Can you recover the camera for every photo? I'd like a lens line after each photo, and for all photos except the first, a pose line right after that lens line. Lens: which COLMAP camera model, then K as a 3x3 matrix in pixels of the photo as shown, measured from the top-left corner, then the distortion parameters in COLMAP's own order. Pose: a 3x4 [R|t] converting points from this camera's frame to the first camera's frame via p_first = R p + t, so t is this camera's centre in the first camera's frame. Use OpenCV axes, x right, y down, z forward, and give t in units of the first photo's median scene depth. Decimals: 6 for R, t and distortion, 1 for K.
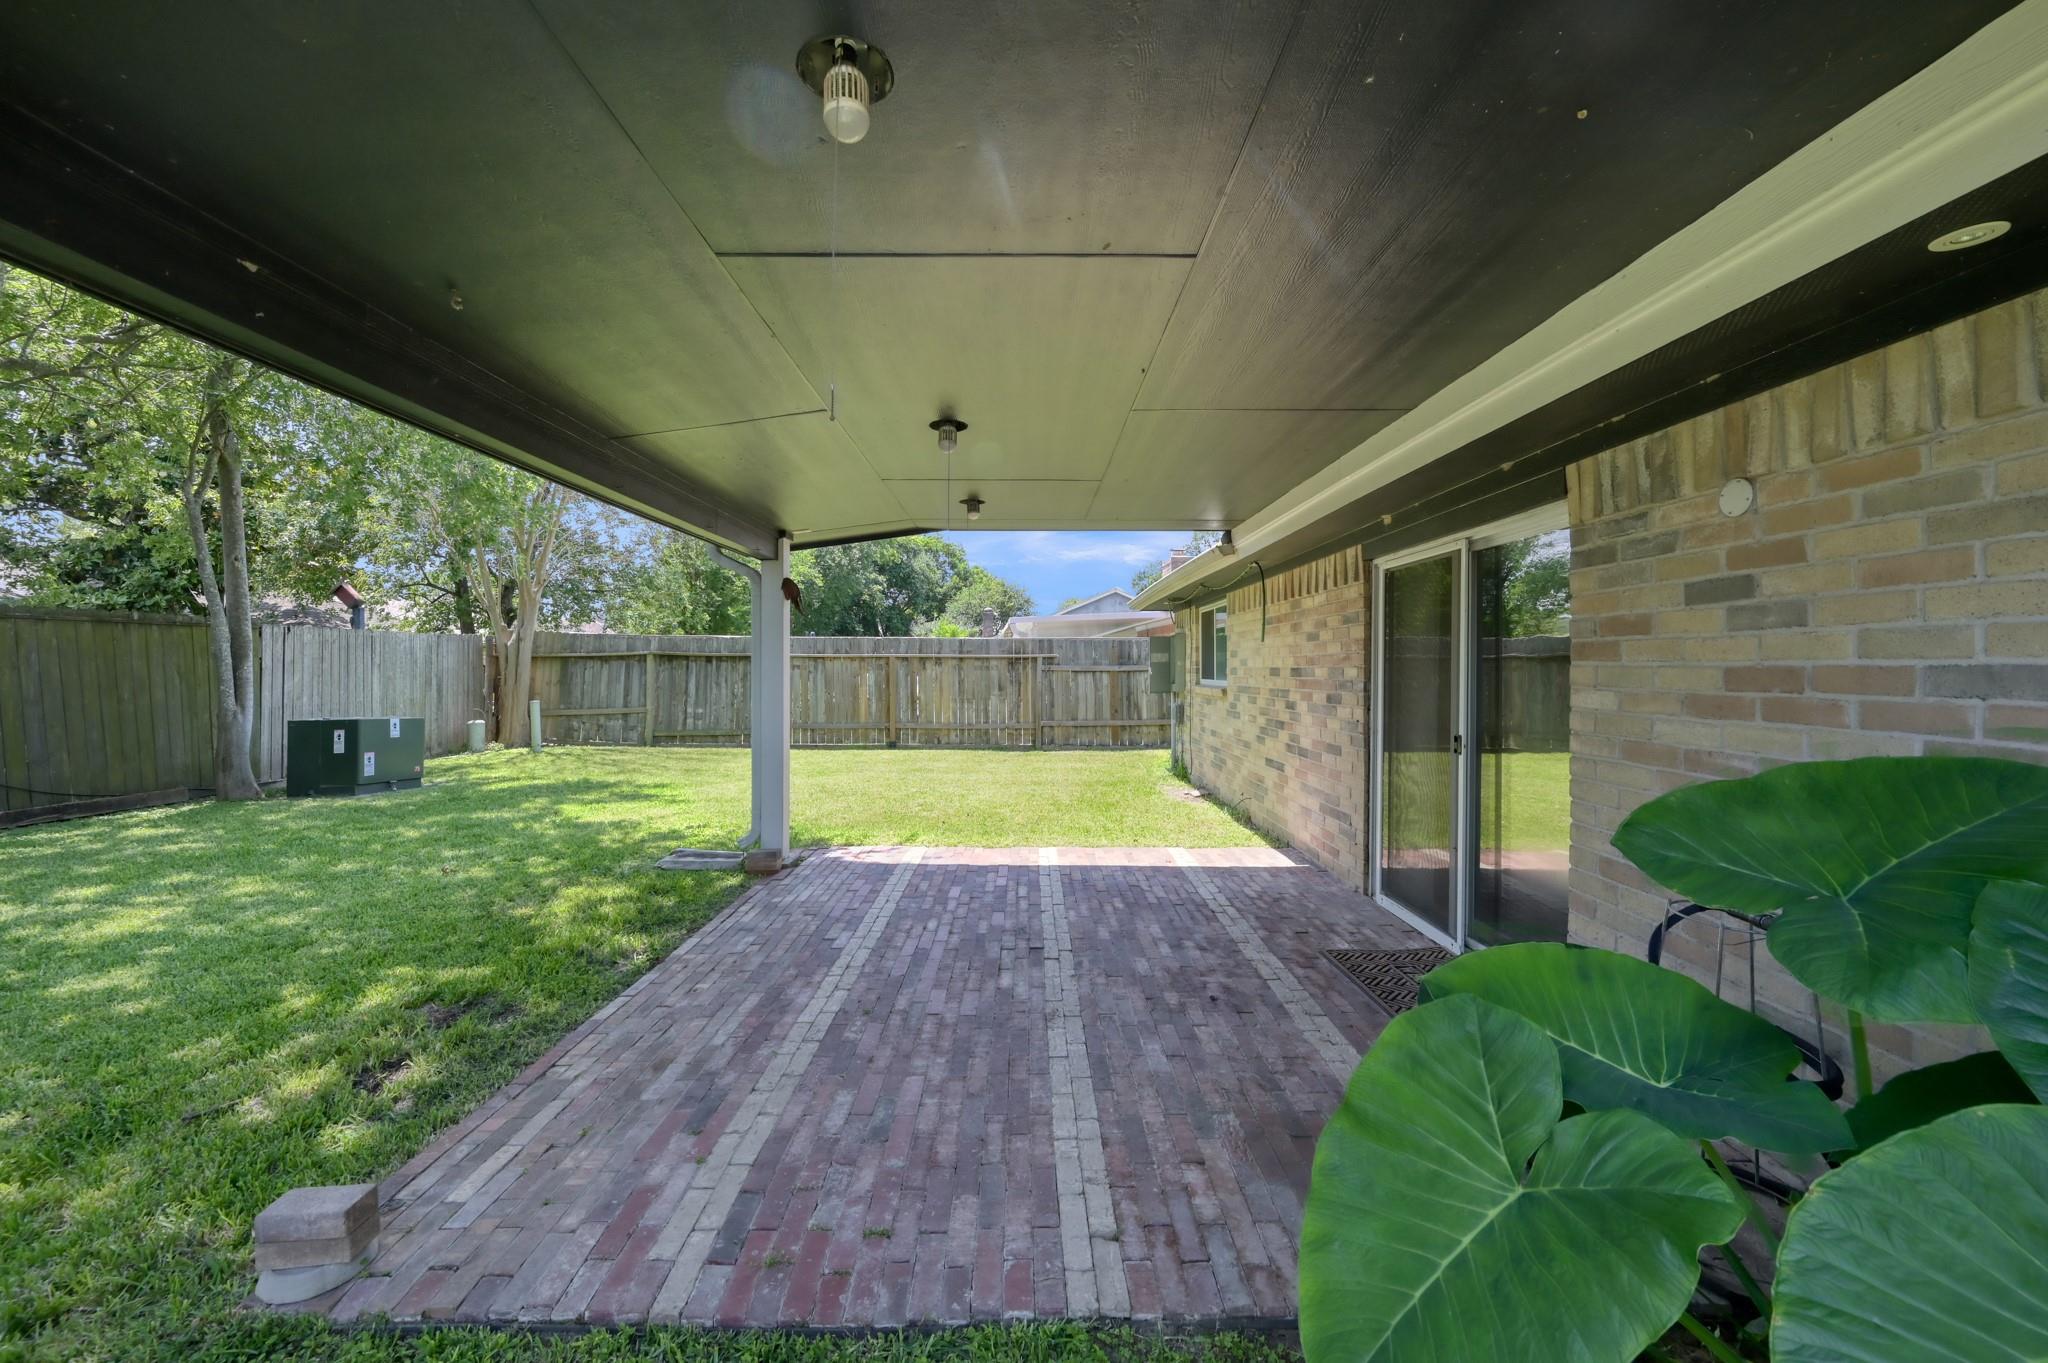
lens RADIAL K [[816.5, 0, 1020.4], [0, 816.5, 667.5], [0, 0, 1]] dist [-0.002558, 0.001139]
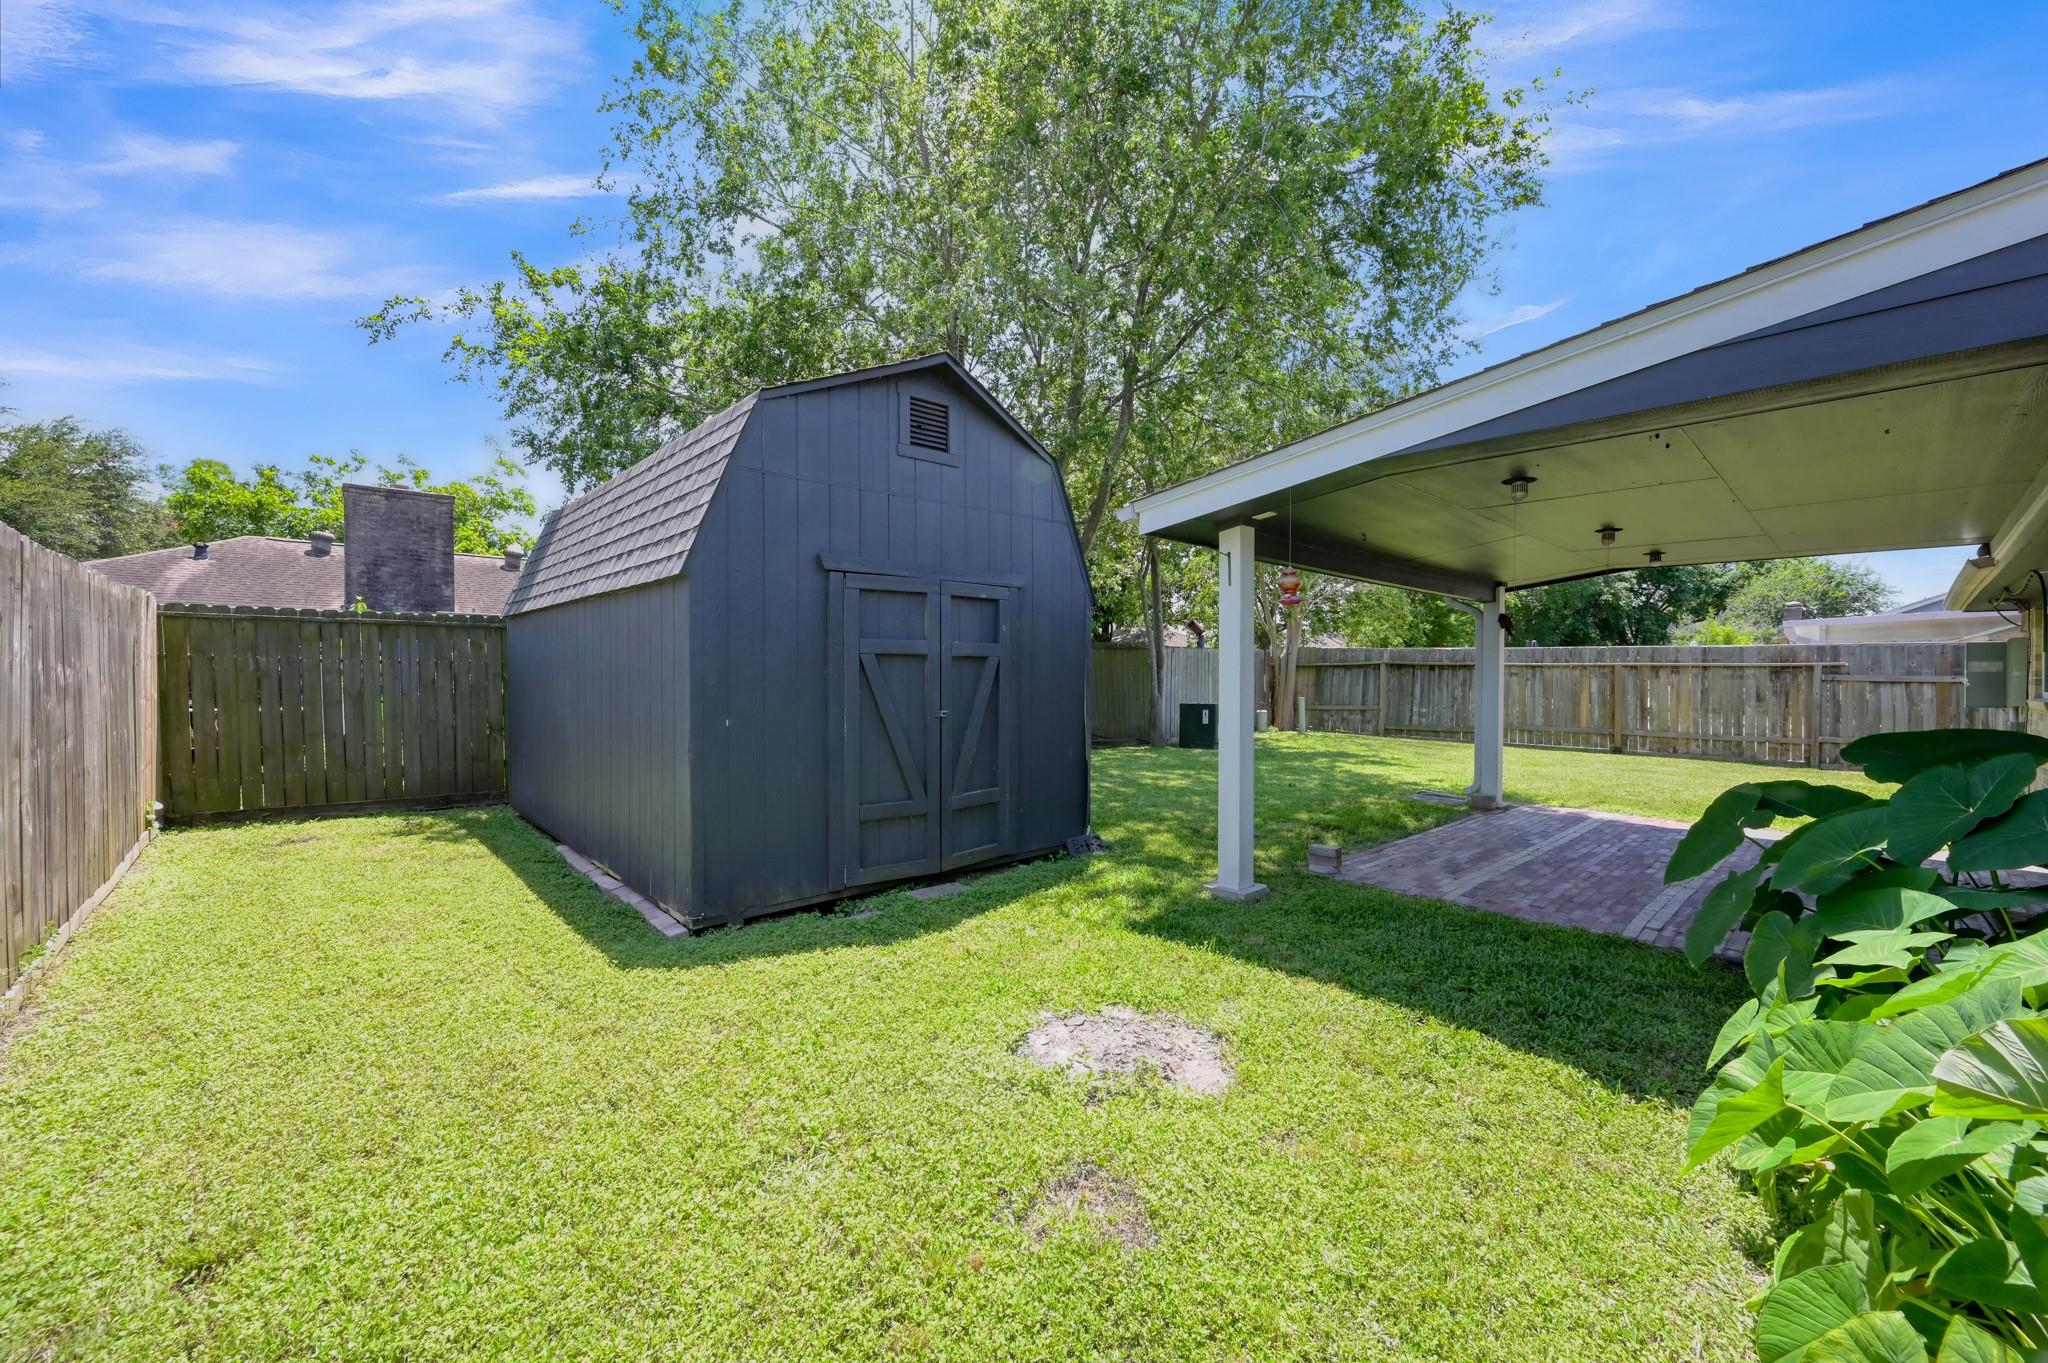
lens RADIAL K [[816.5, 0, 1016.7], [0, 816.5, 676.4], [0, 0, 1]] dist [-0.002558, 0.001139]
pose [[0.682112, 0.008796, -0.731195, 0.082200], [-0.007529, 0.999959, 0.005005, 0.001279], [0.731209, 0.002091, 0.682150, -0.272969]]
